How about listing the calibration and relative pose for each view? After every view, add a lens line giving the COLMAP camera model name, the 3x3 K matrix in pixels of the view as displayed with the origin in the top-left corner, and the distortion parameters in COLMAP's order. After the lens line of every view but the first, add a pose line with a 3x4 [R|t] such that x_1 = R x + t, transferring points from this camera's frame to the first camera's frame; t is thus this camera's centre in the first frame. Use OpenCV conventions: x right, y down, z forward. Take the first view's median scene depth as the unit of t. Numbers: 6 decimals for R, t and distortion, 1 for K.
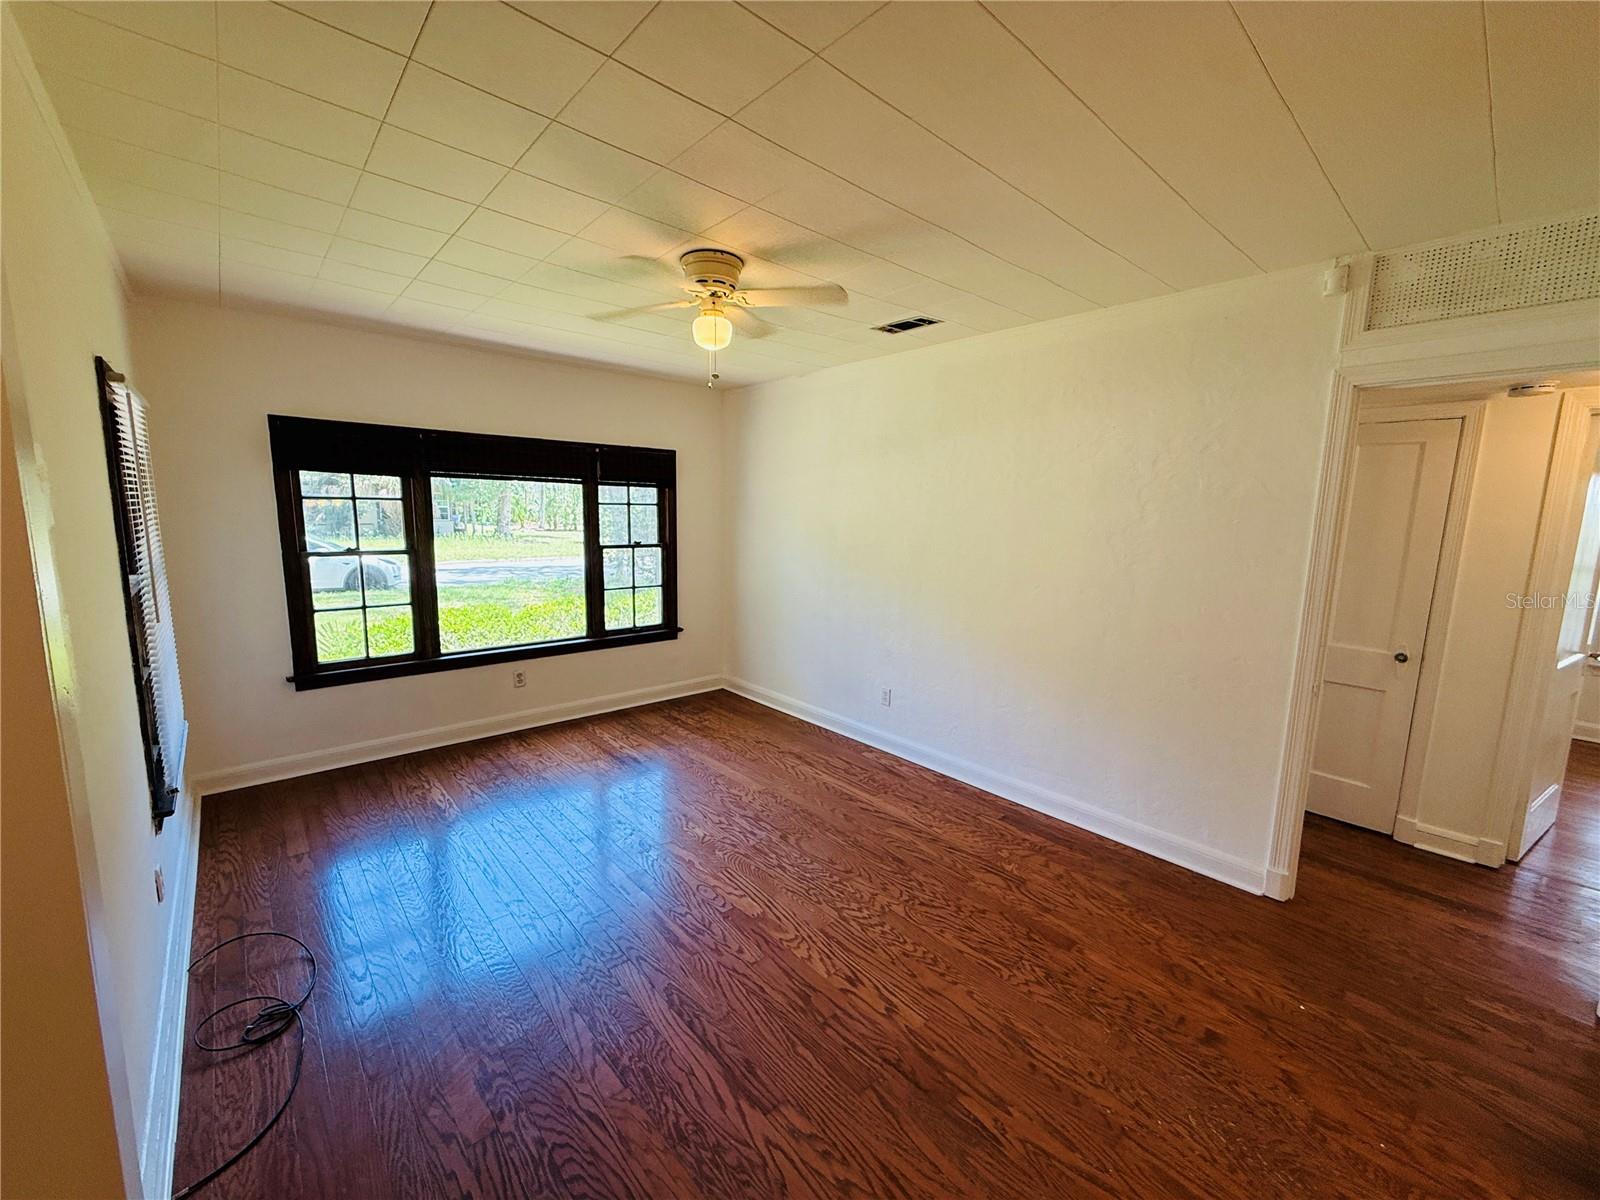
lens RADIAL K [[638.1, 0, 795.7], [0, 638.1, 597.8], [0, 0, 1]] dist [0.001562, -0.000102]
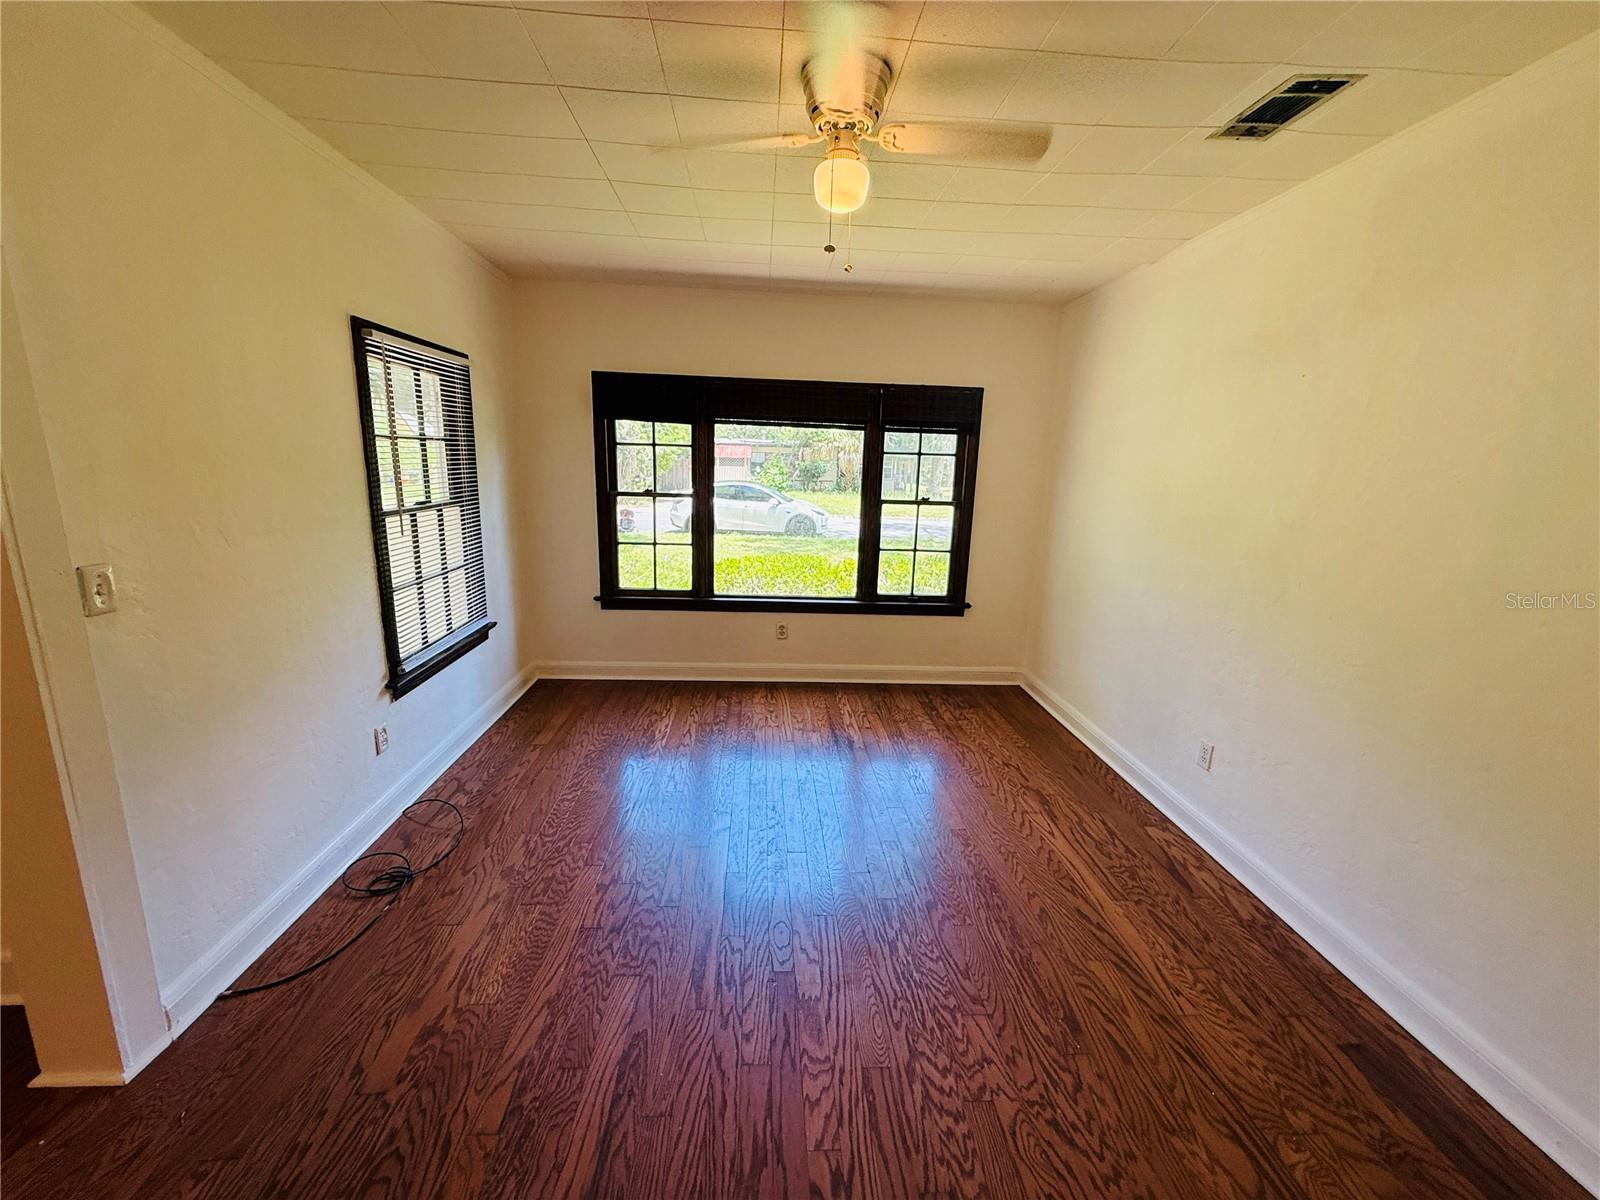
lens RADIAL K [[638.1, 0, 795.7], [0, 638.1, 597.8], [0, 0, 1]] dist [0.001562, -0.000102]
pose [[0.782709, 0.137598, -0.606987, 0.204862], [-0.103744, 0.990455, 0.090749, -0.018187], [0.613680, -0.008058, 0.789513, 0.268657]]
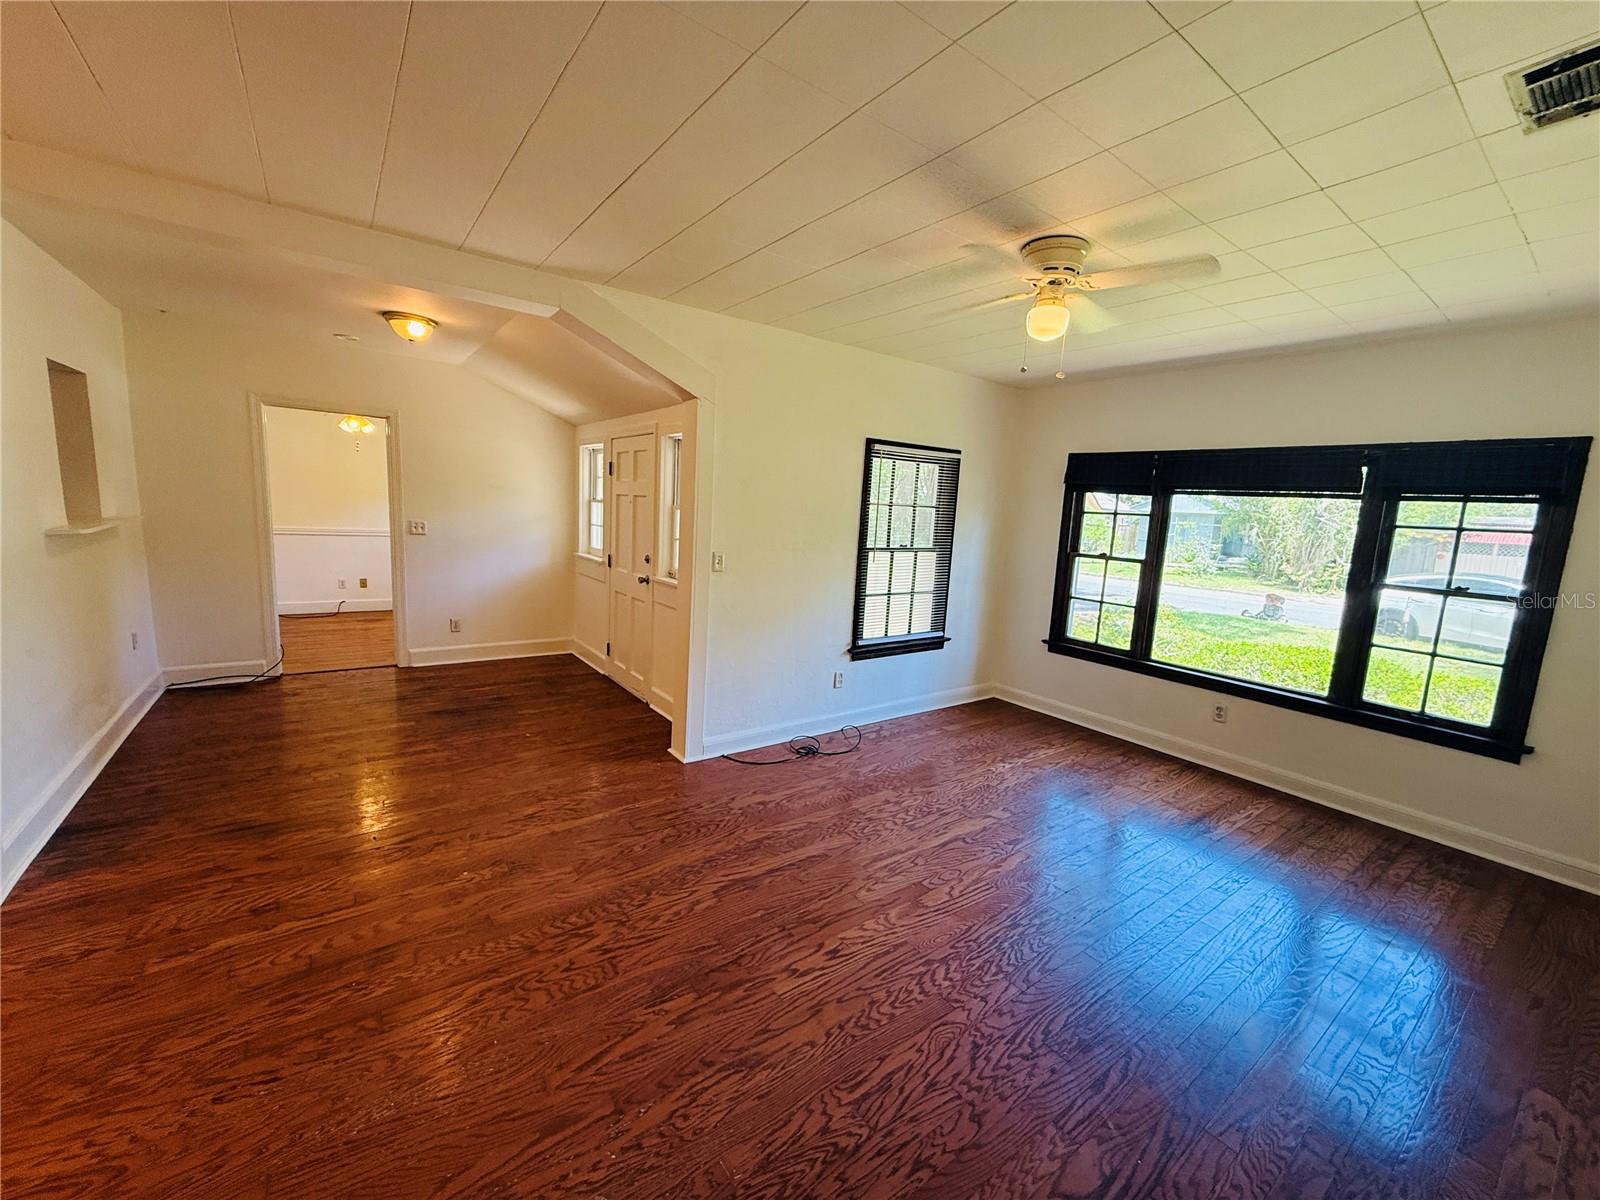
lens RADIAL K [[638.1, 0, 795.7], [0, 638.1, 597.8], [0, 0, 1]] dist [0.001562, -0.000102]
pose [[-0.096586, 0.118909, -0.988196, 0.587113], [-0.194461, 0.971450, 0.135901, -0.045051], [0.976143, 0.205292, -0.070706, 0.508103]]
